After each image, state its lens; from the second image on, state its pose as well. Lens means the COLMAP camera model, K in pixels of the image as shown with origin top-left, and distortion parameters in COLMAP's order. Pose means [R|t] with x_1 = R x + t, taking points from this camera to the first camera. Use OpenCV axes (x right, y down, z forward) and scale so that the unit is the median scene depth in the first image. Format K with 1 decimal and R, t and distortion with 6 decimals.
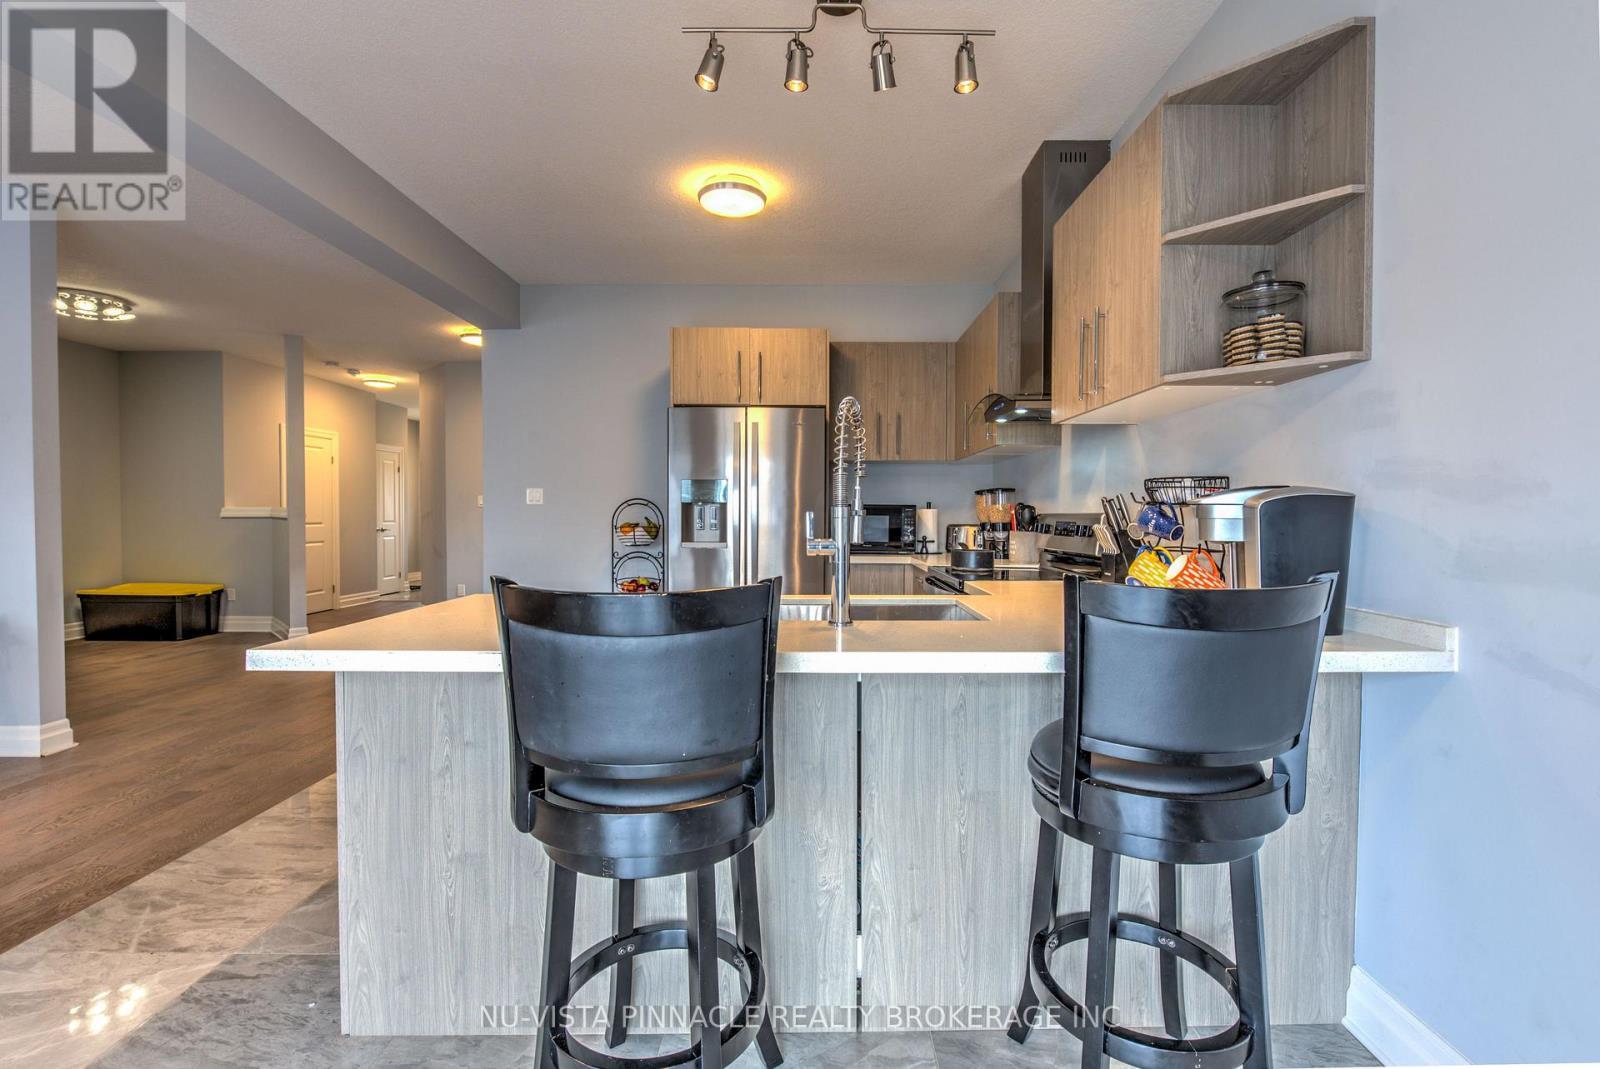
lens RADIAL K [[681.3, 0, 821.3], [0, 681.3, 526.6], [0, 0, 1]] dist [0.002252, -0.002506]
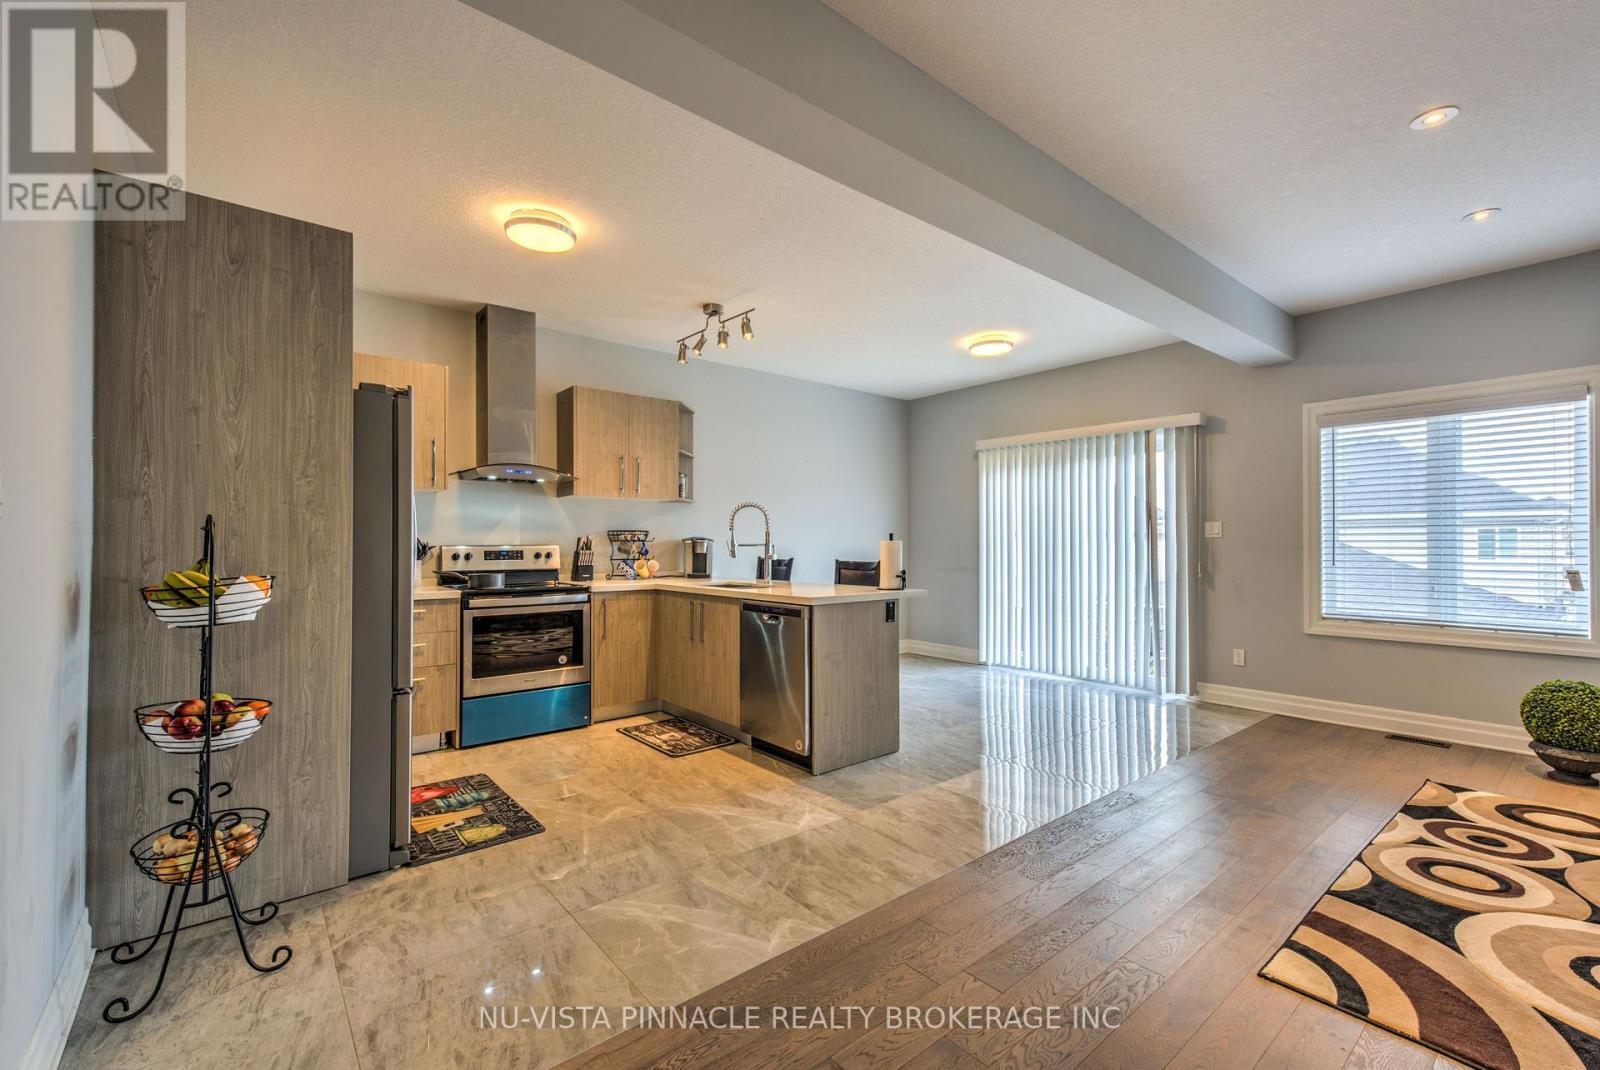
lens RADIAL K [[681.3, 0, 794.2], [0, 681.3, 533.8], [0, 0, 1]] dist [0.002252, -0.002506]
pose [[-0.614135, 0.010527, 0.789130, -1.309202], [0.015909, 0.999873, -0.000957, -0.035562], [-0.789040, 0.011966, -0.614225, 1.514600]]
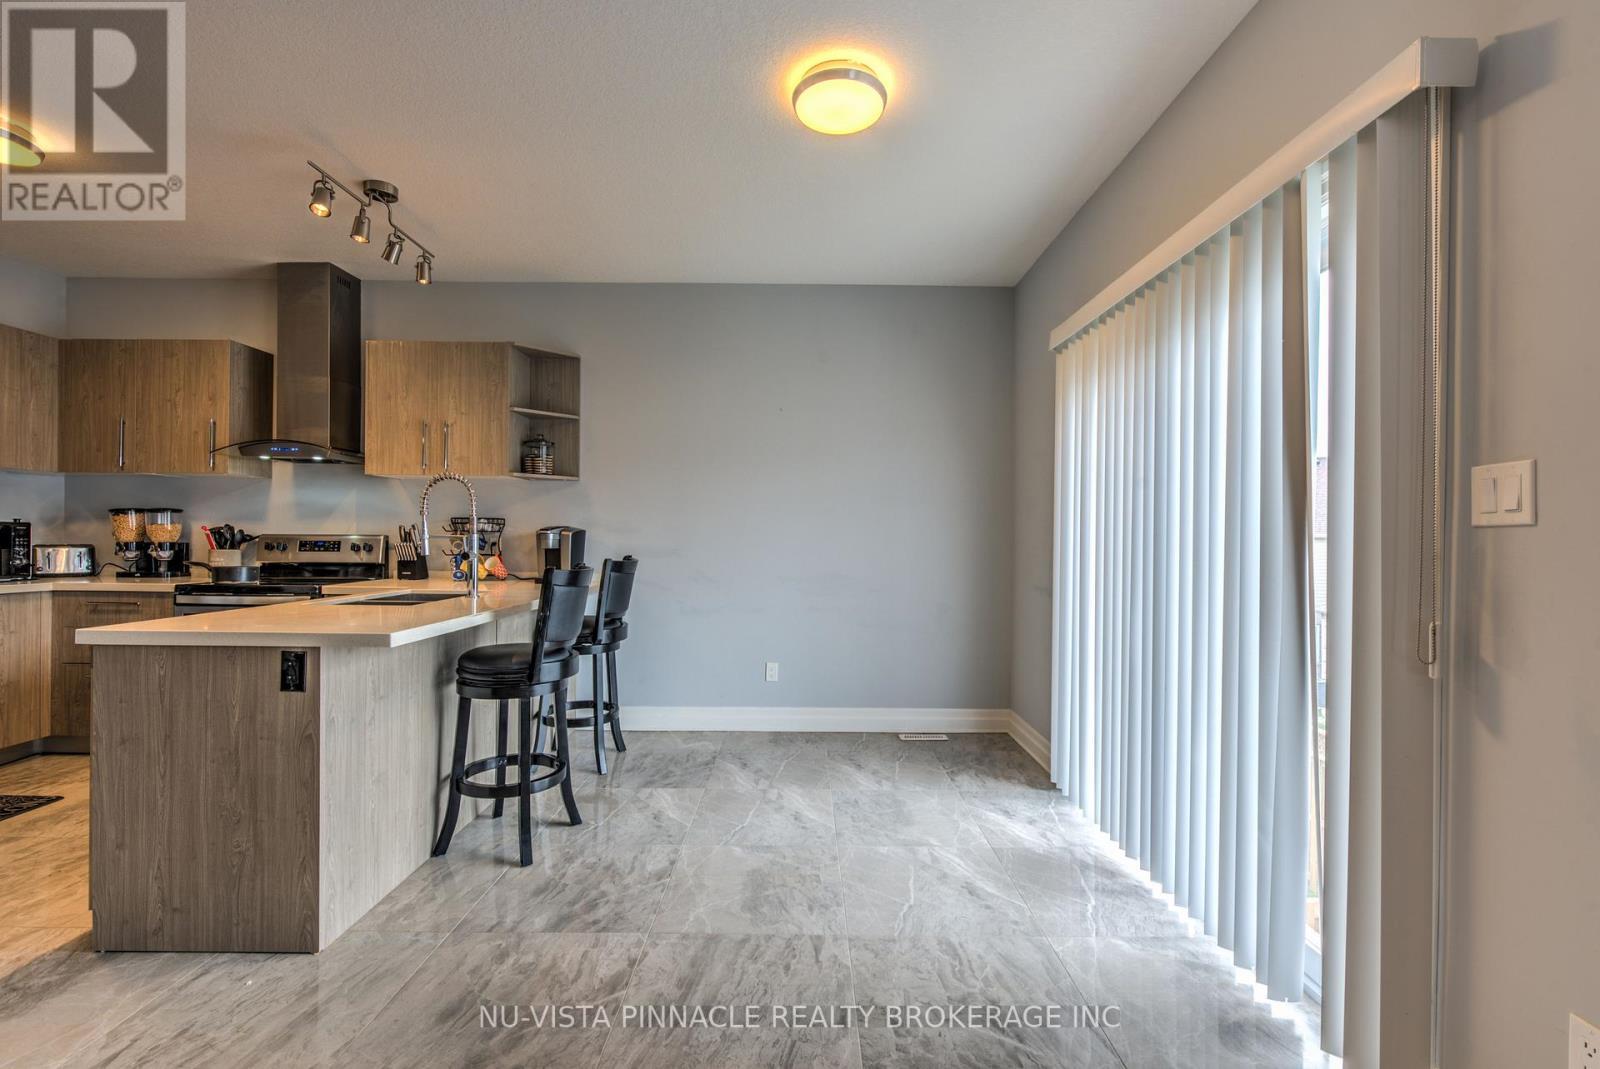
lens RADIAL K [[687.7, 0, 804.1], [0, 687.7, 536.7], [0, 0, 1]] dist [-0.000370, -0.003150]
pose [[0.019373, -0.002784, 0.999808, -1.033279], [0.011096, 0.999935, 0.002569, -0.009354], [-0.999751, 0.011044, 0.019402, 0.032933]]
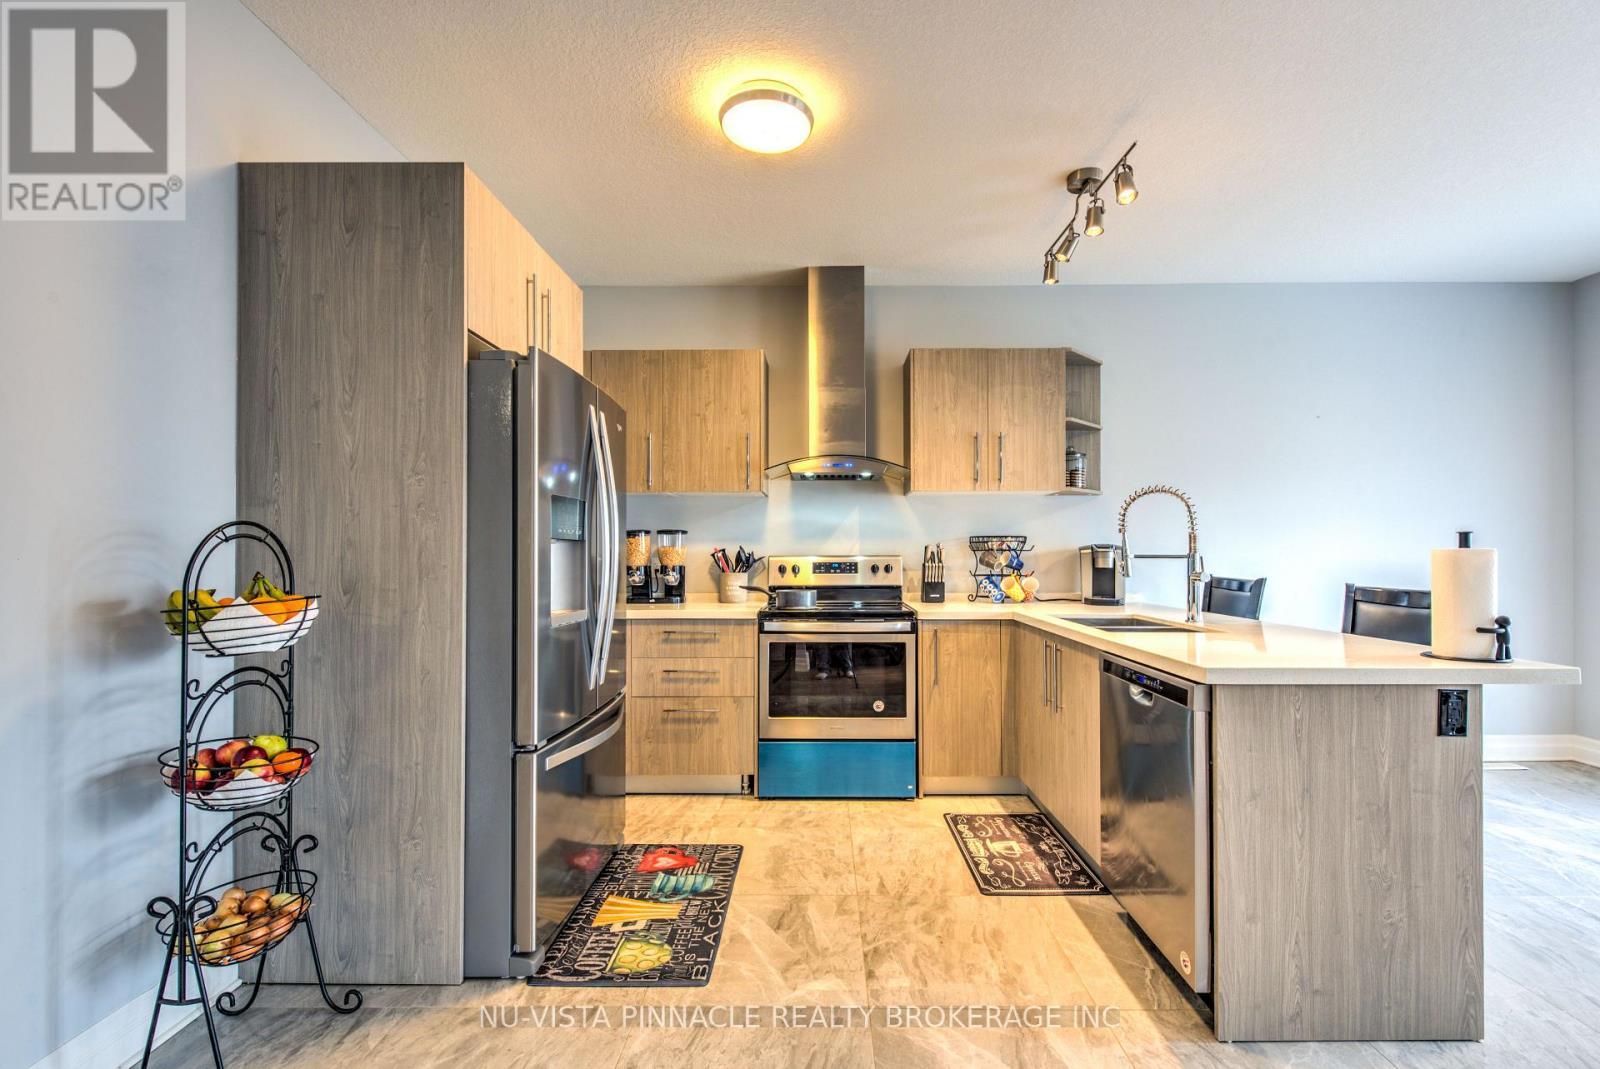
lens RADIAL K [[687.7, 0, 814.7], [0, 687.7, 549.7], [0, 0, 1]] dist [-0.000370, -0.003150]
pose [[0.033070, 0.003372, 0.999447, -0.968039], [0.021608, 0.999758, -0.004088, -0.028424], [-0.999219, 0.021732, 0.032989, 1.064050]]
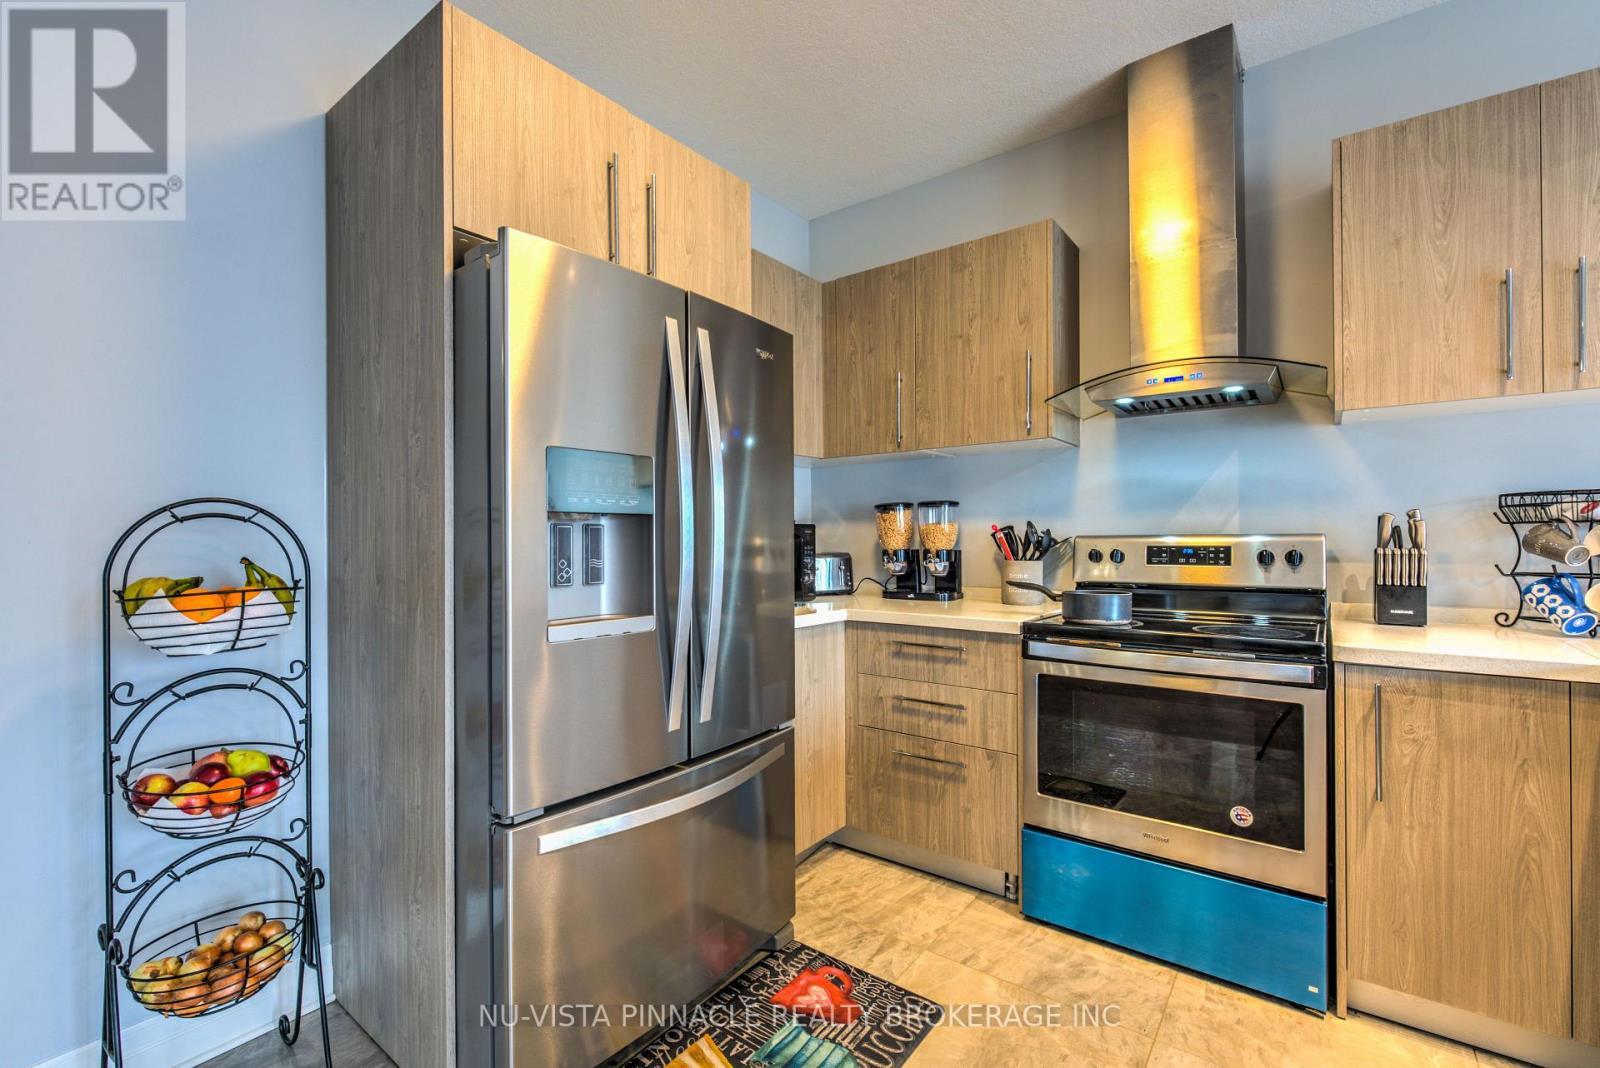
lens RADIAL K [[687.7, 0, 810.7], [0, 687.7, 538.5], [0, 0, 1]] dist [-0.000370, -0.003150]
pose [[0.614230, -0.009079, 0.789075, -0.534888], [0.024593, 0.999668, -0.007642, -0.021899], [-0.788744, 0.024099, 0.614250, 0.921713]]
